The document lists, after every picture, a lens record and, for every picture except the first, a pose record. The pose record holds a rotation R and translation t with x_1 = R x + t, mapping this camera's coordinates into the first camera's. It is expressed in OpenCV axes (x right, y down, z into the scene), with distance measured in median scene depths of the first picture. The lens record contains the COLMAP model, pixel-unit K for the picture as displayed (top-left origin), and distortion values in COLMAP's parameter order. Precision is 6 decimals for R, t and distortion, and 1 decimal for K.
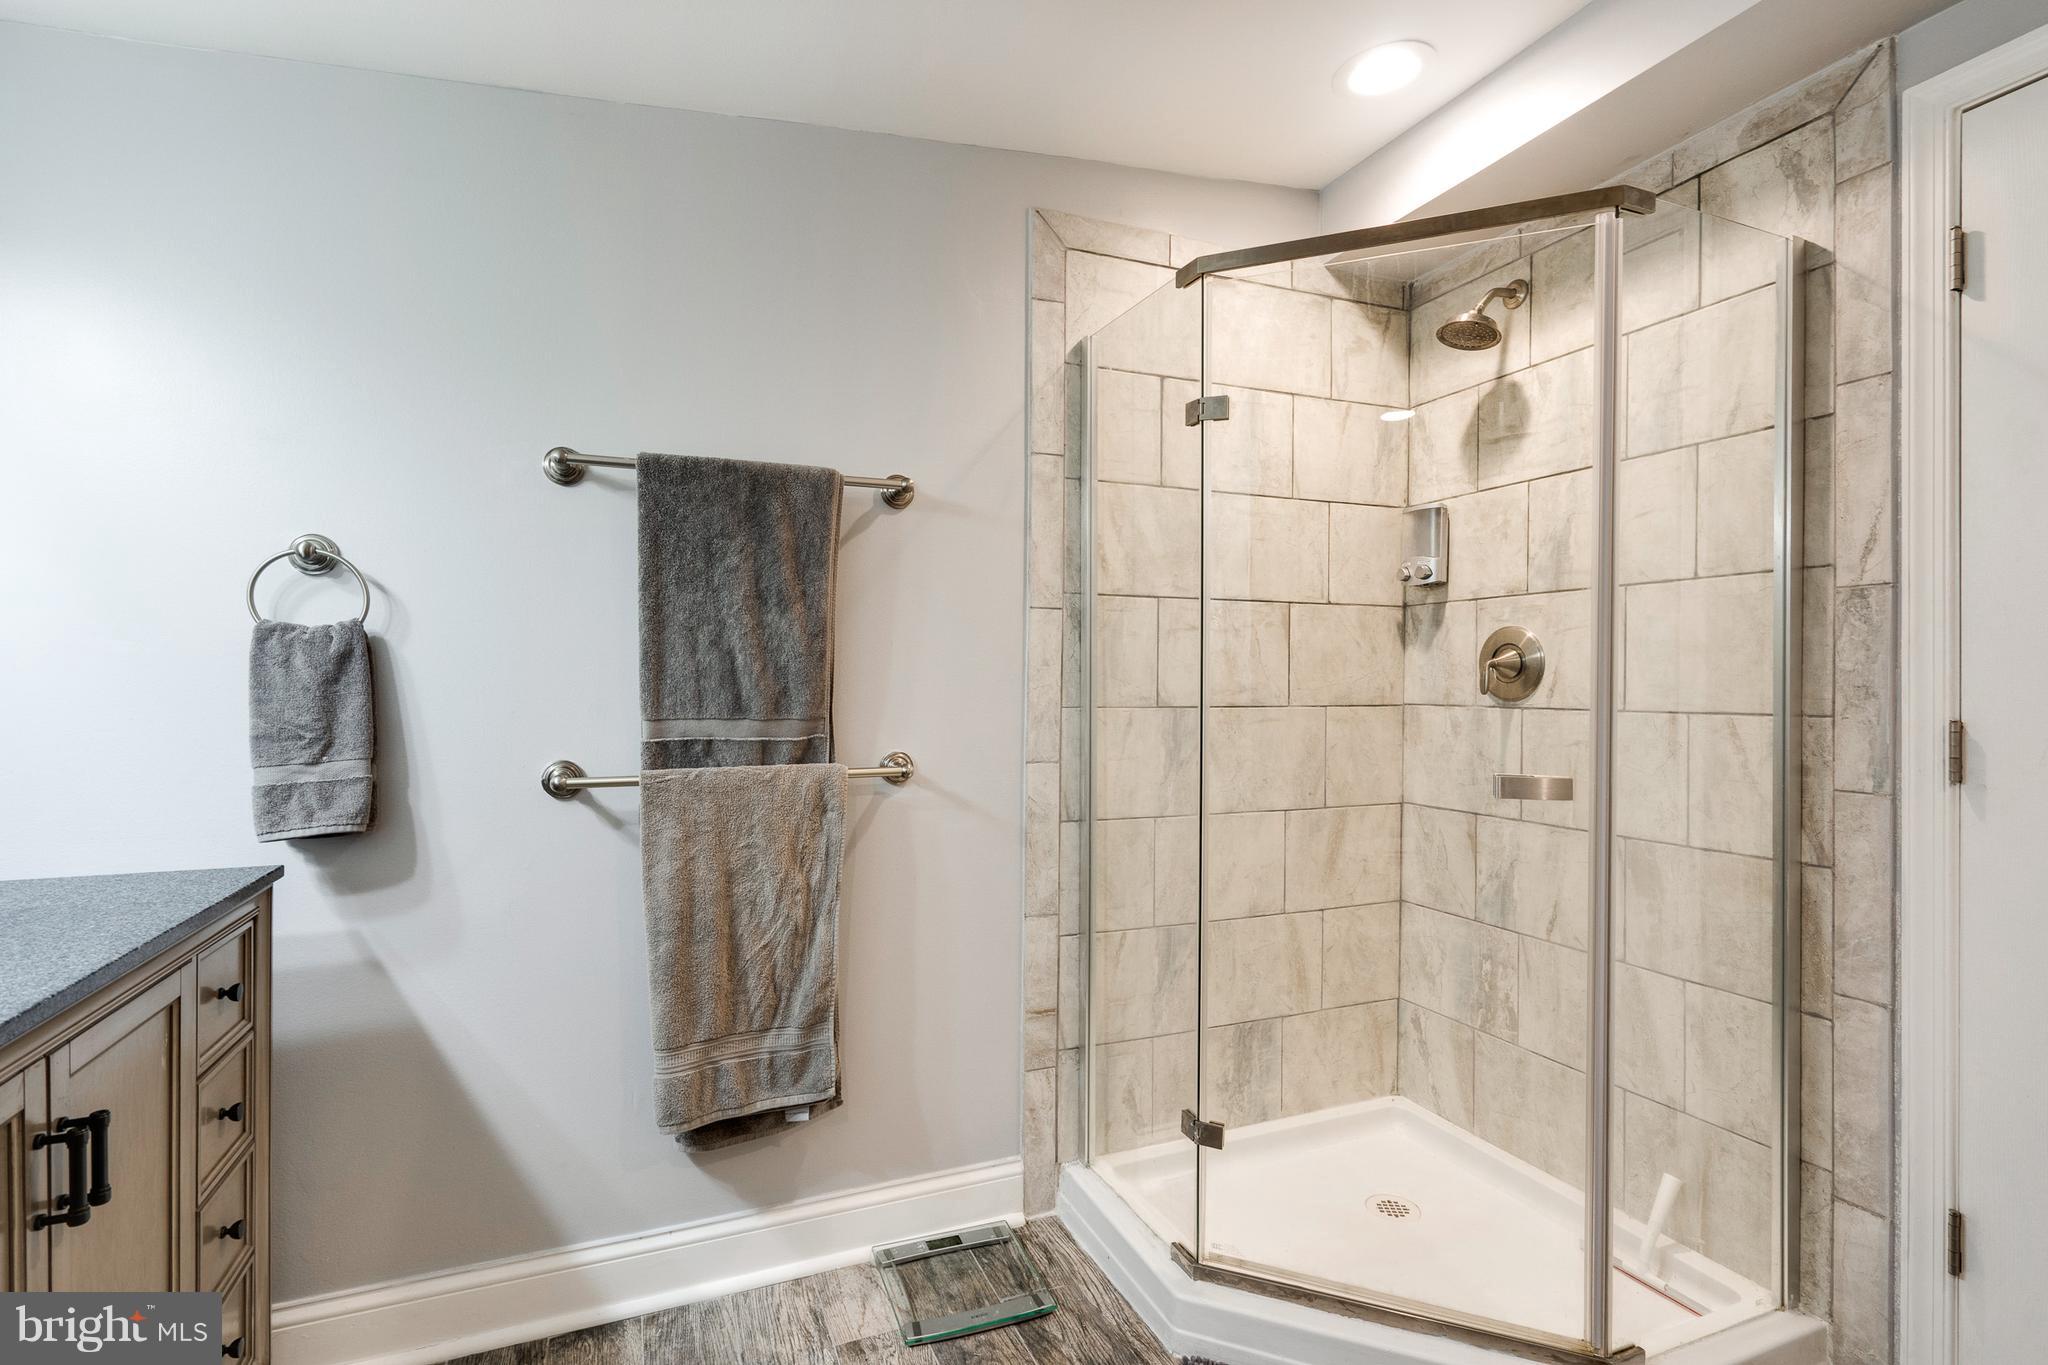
lens RADIAL K [[939.1, 0, 1026.8], [0, 939.1, 692.3], [0, 0, 1]] dist [-0.004398, 0.004019]
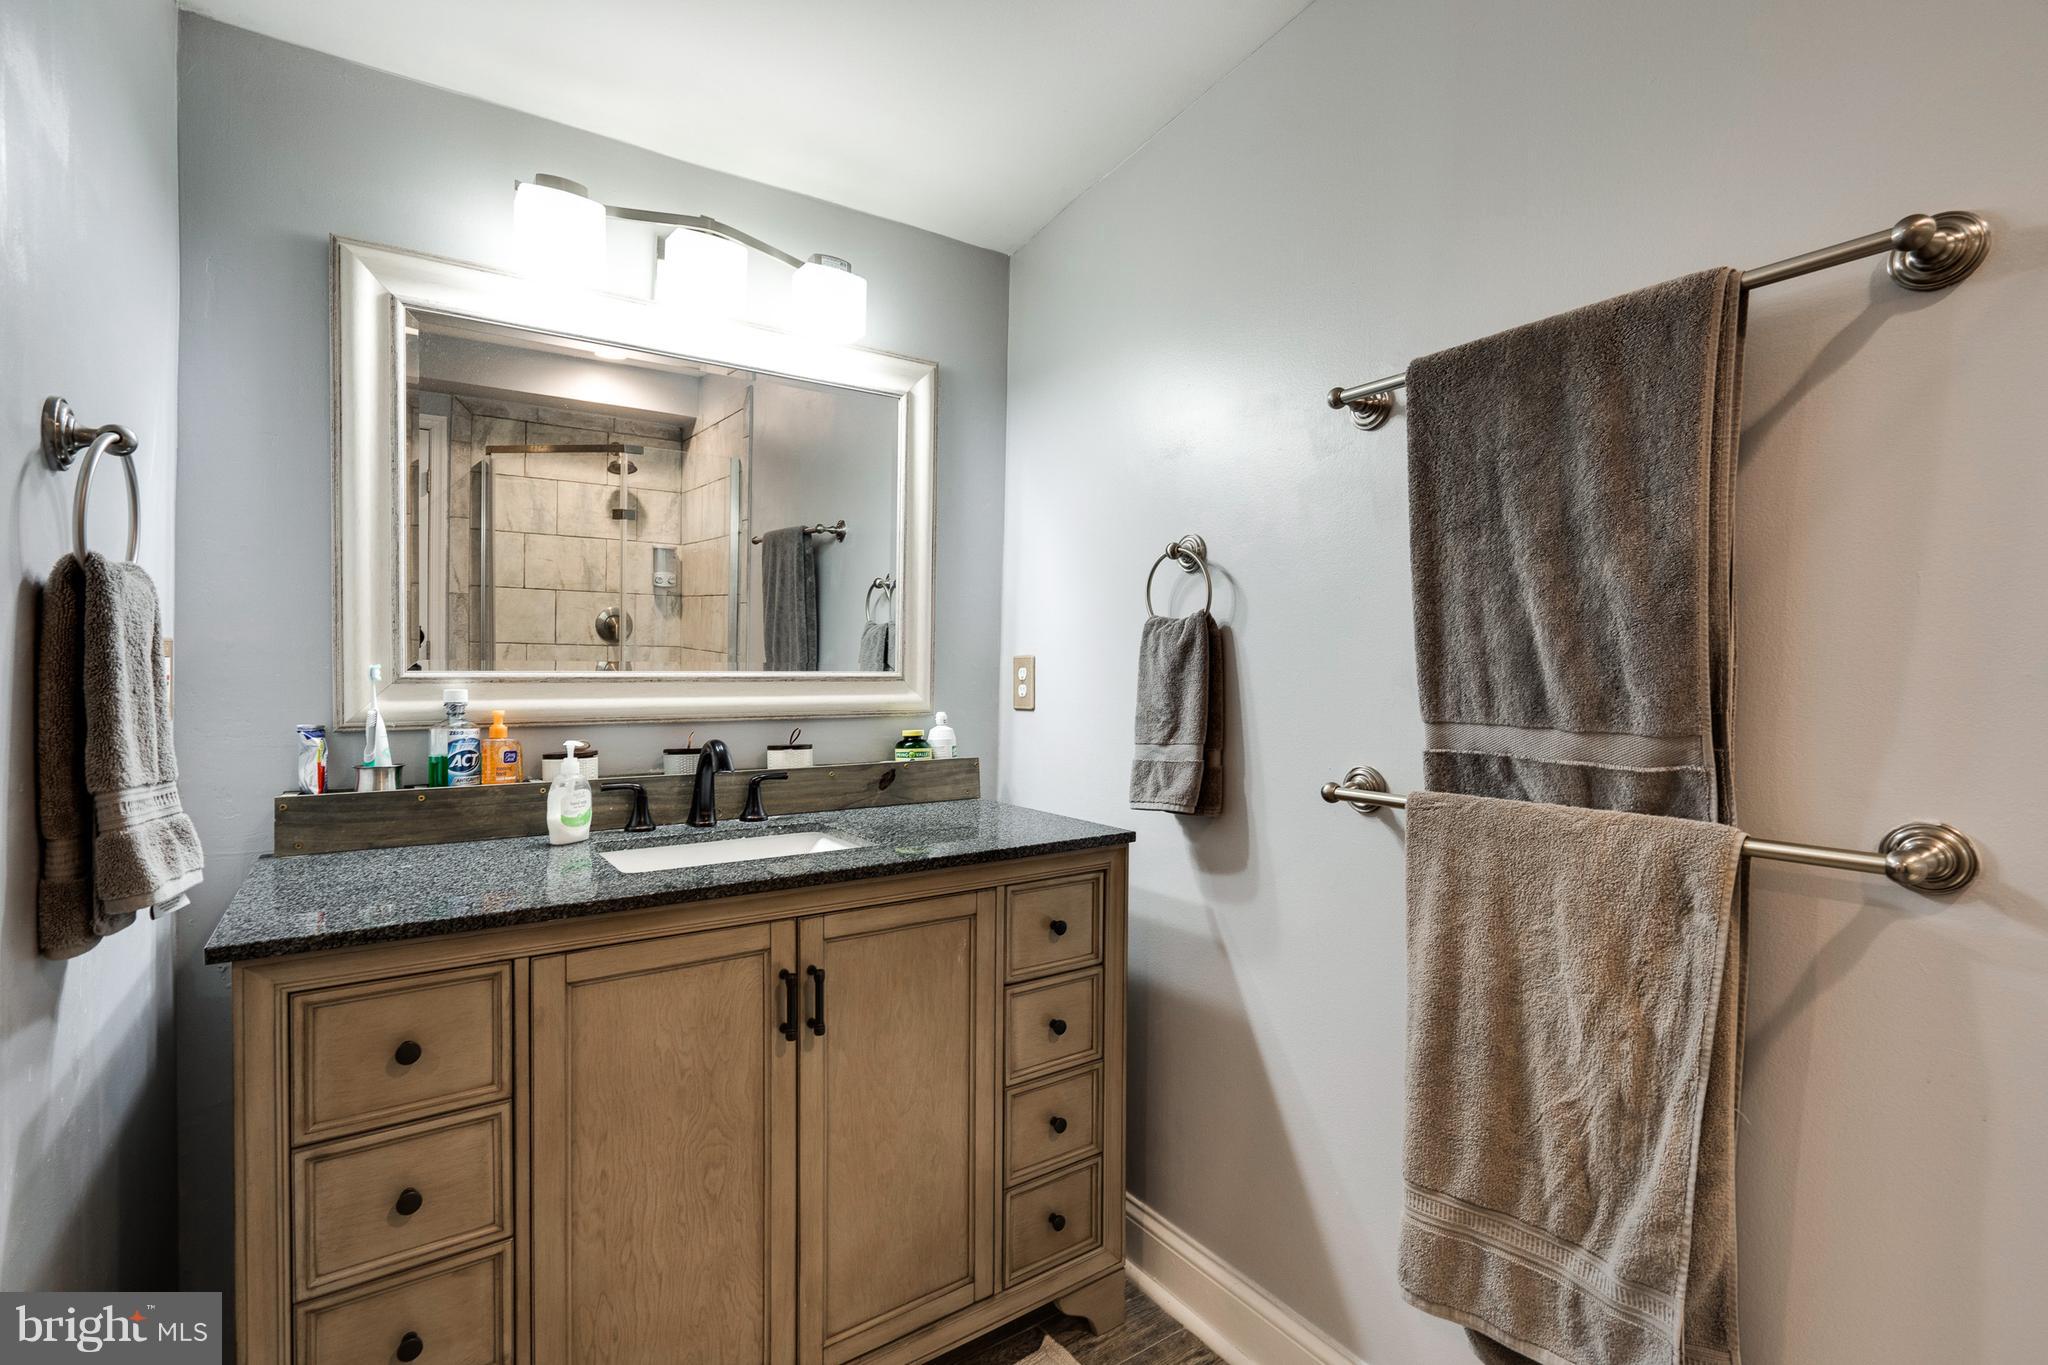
lens RADIAL K [[939.1, 0, 1008.5], [0, 939.1, 683.3], [0, 0, 1]] dist [-0.004398, 0.004019]
pose [[0.202256, 0.011602, -0.979264, 0.237410], [-0.015010, 0.999849, 0.008746, -0.002267], [0.979218, 0.012930, 0.202400, 0.512684]]
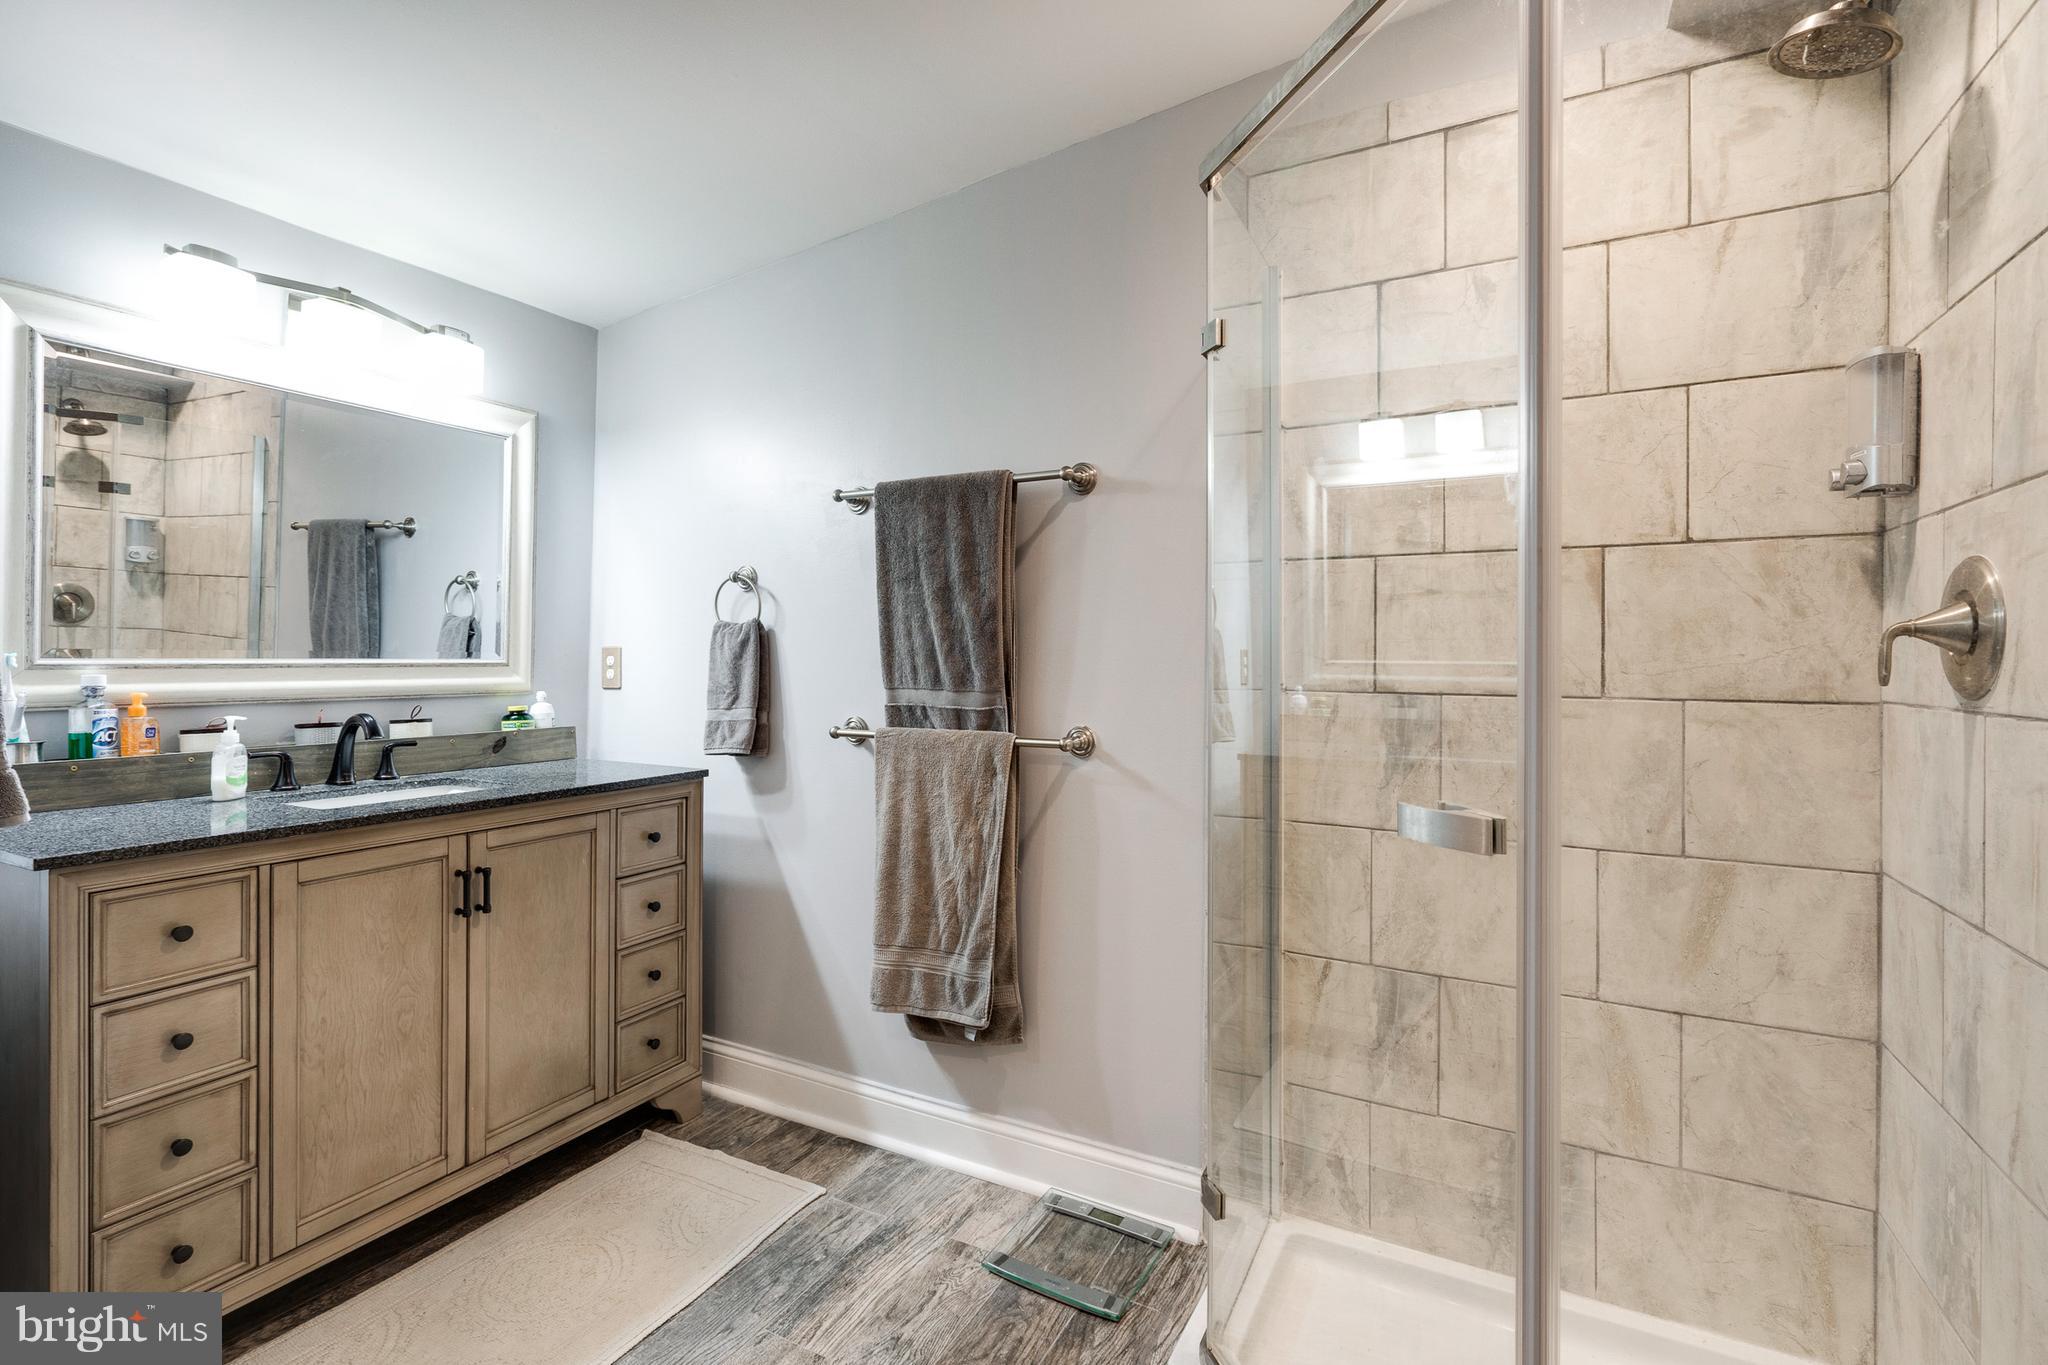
lens RADIAL K [[939.1, 0, 1021.2], [0, 939.1, 663.6], [0, 0, 1]] dist [-0.004398, 0.004019]
pose [[0.639347, 0.005600, -0.768898, 0.683848], [-0.013179, 0.999906, -0.003675, -0.002482], [0.768806, 0.012483, 0.639361, 0.304018]]
